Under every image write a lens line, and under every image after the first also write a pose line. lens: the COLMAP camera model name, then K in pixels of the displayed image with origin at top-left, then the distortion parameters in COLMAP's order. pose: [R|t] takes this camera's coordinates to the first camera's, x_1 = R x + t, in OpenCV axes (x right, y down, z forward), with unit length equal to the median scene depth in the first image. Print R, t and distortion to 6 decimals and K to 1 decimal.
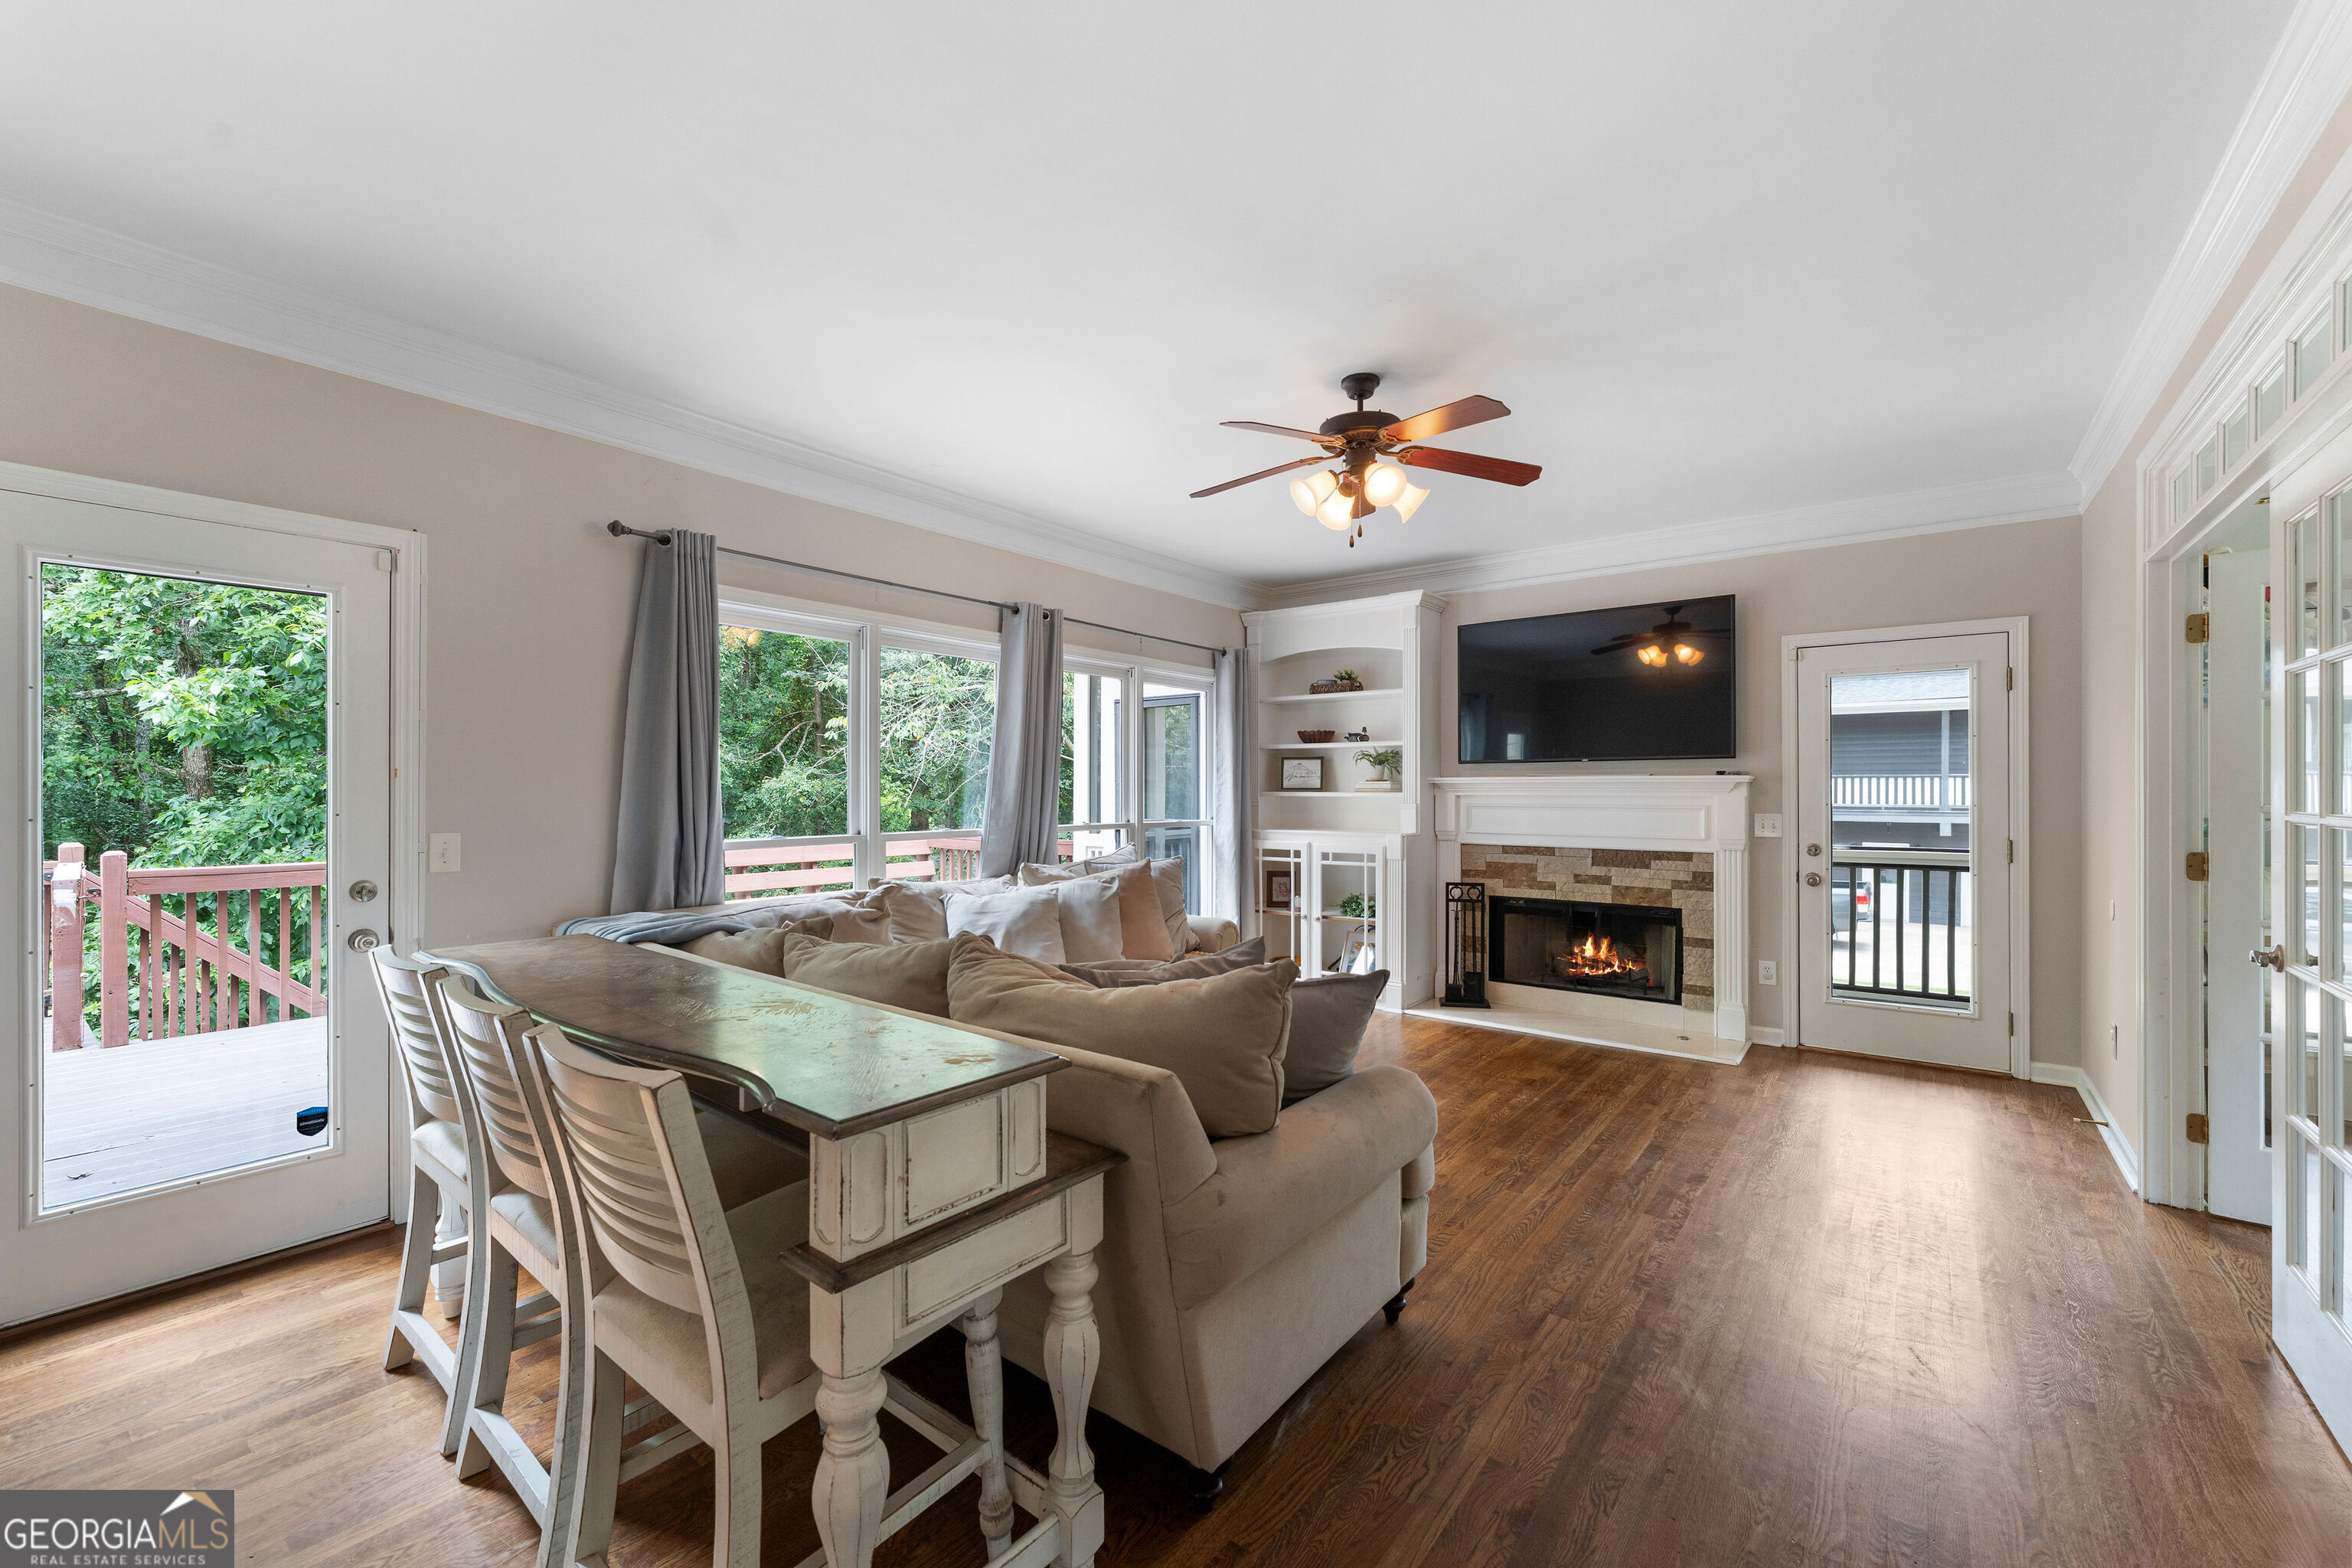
lens RADIAL K [[966.4, 0, 1166.5], [0, 966.4, 786.4], [0, 0, 1]] dist [-0.000155, -0.000310]
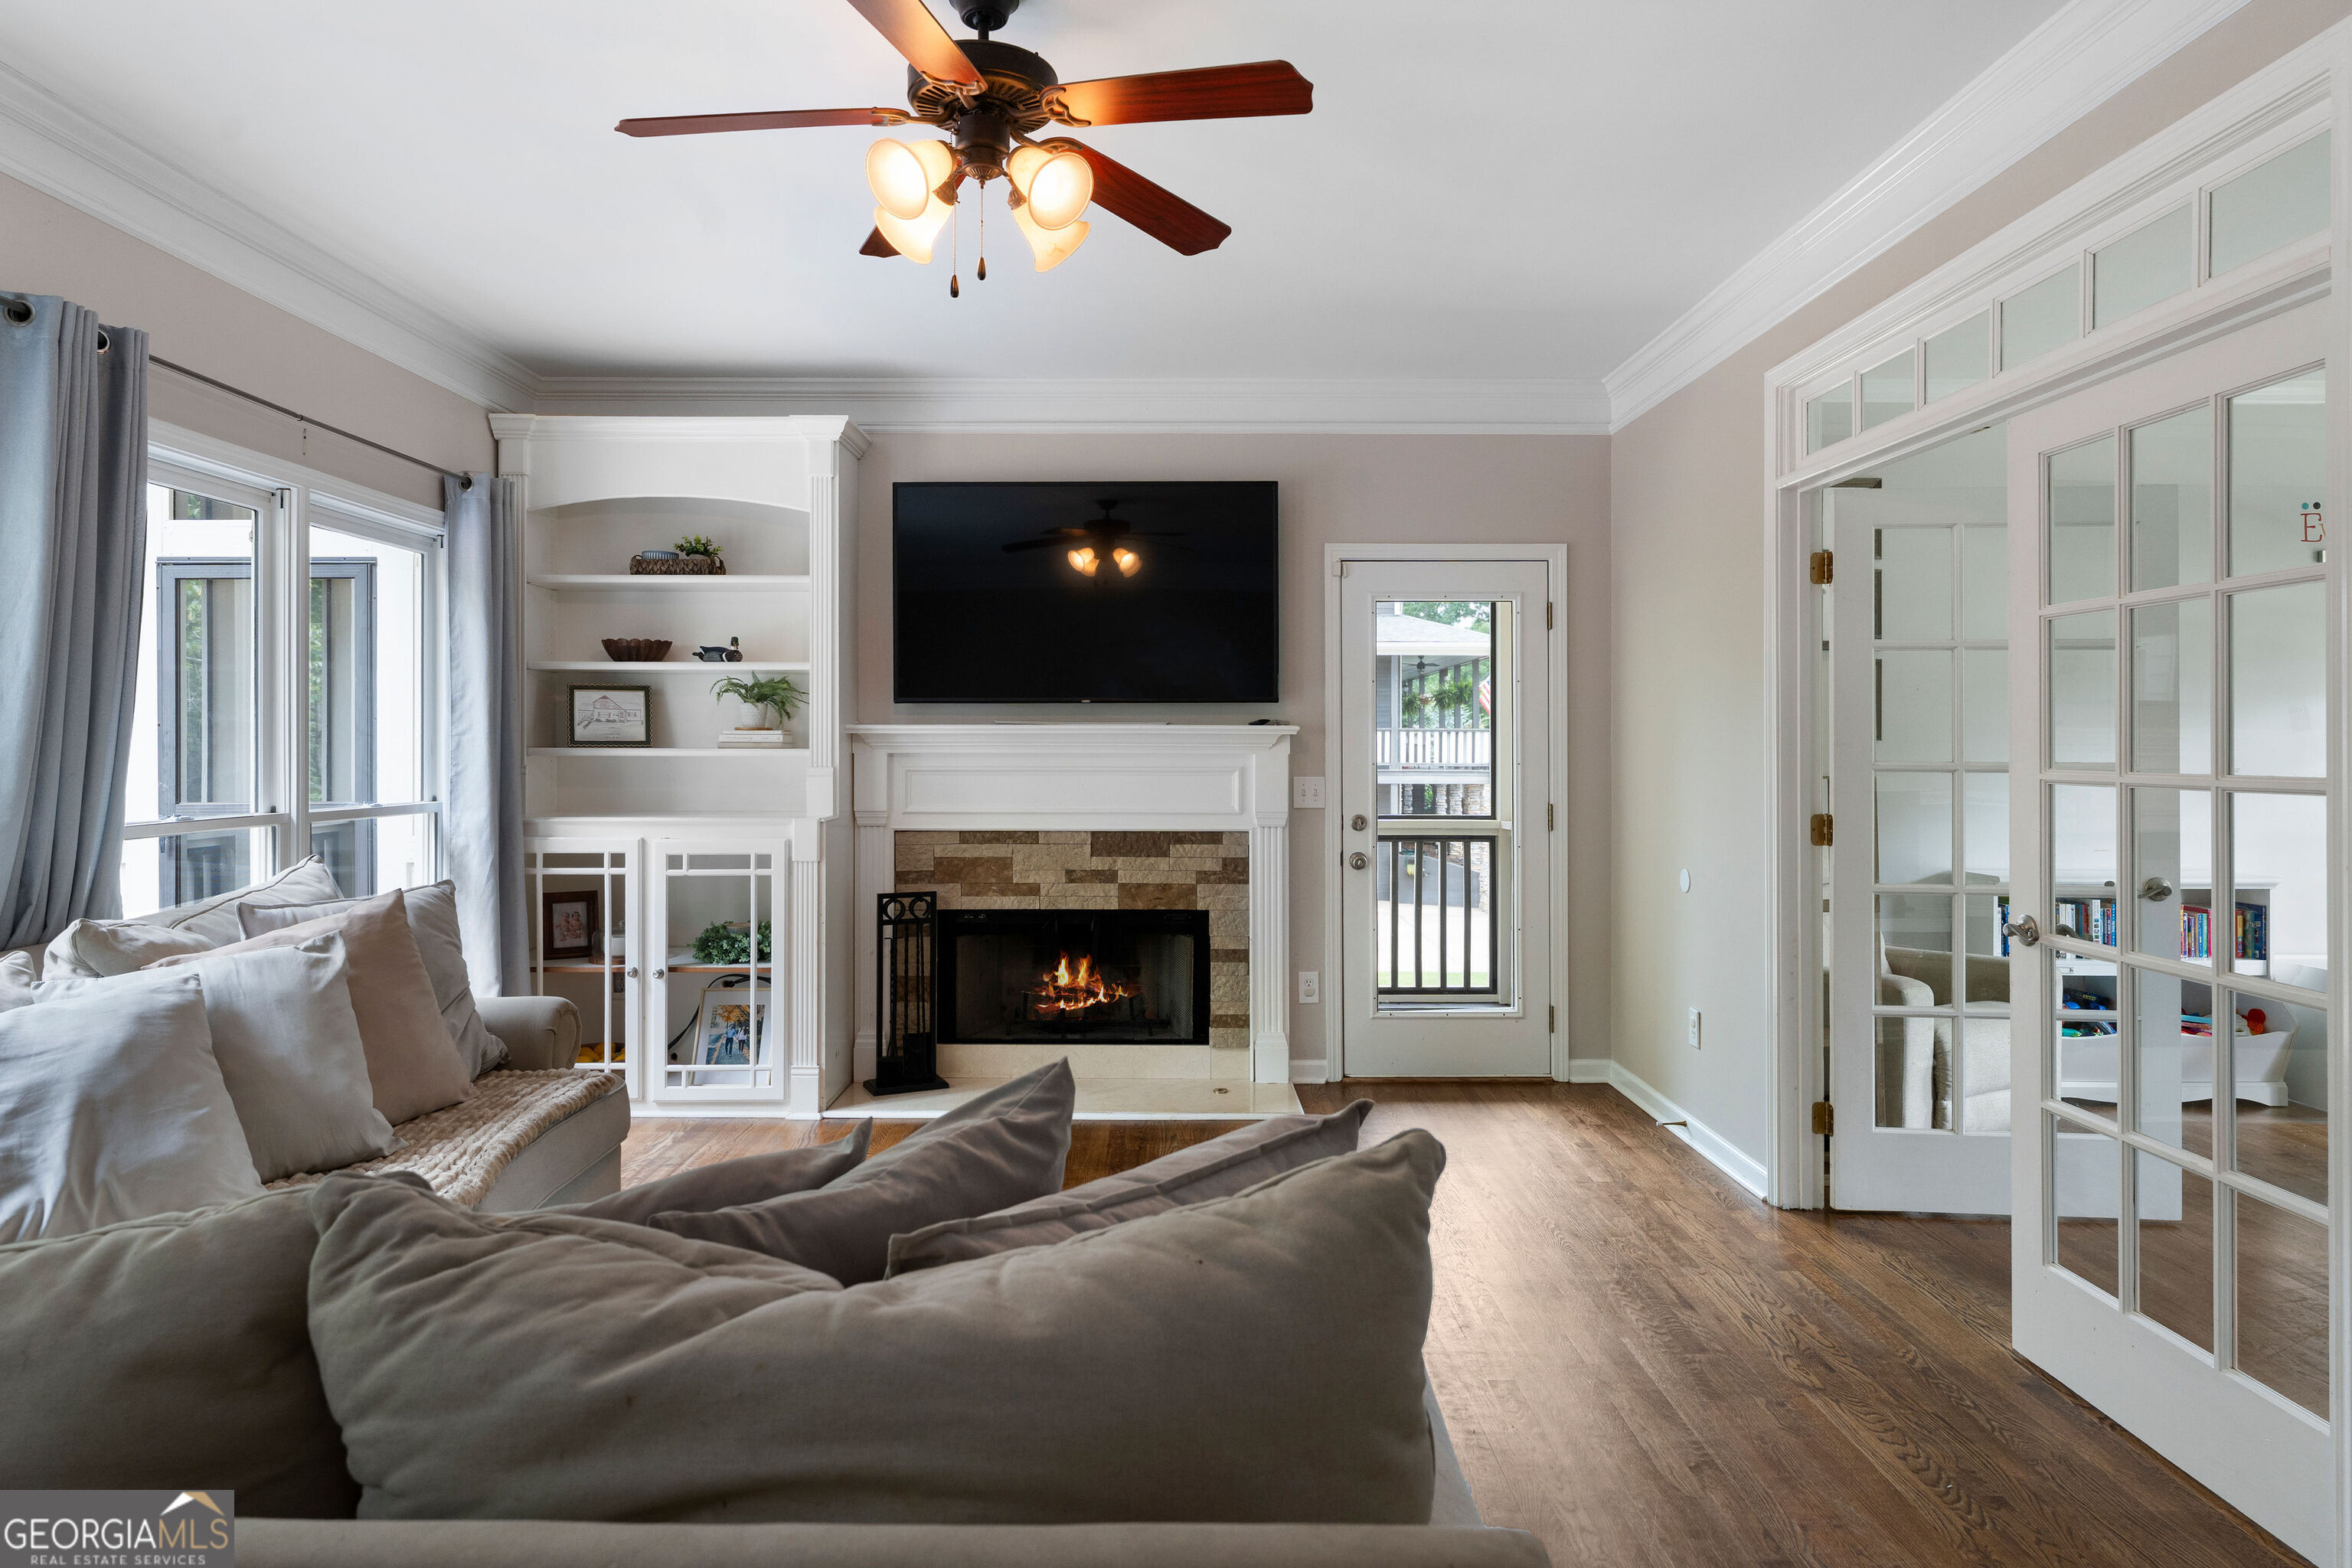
lens RADIAL K [[1387.0, 0, 1179.5], [0, 1387.0, 741.2], [0, 0, 1]] dist [0.000739, -0.004443]
pose [[0.782871, 0.002550, 0.622179, -0.121683], [-0.003474, 0.999994, 0.000273, 0.000418], [-0.622175, -0.002375, 0.782875, 0.197613]]
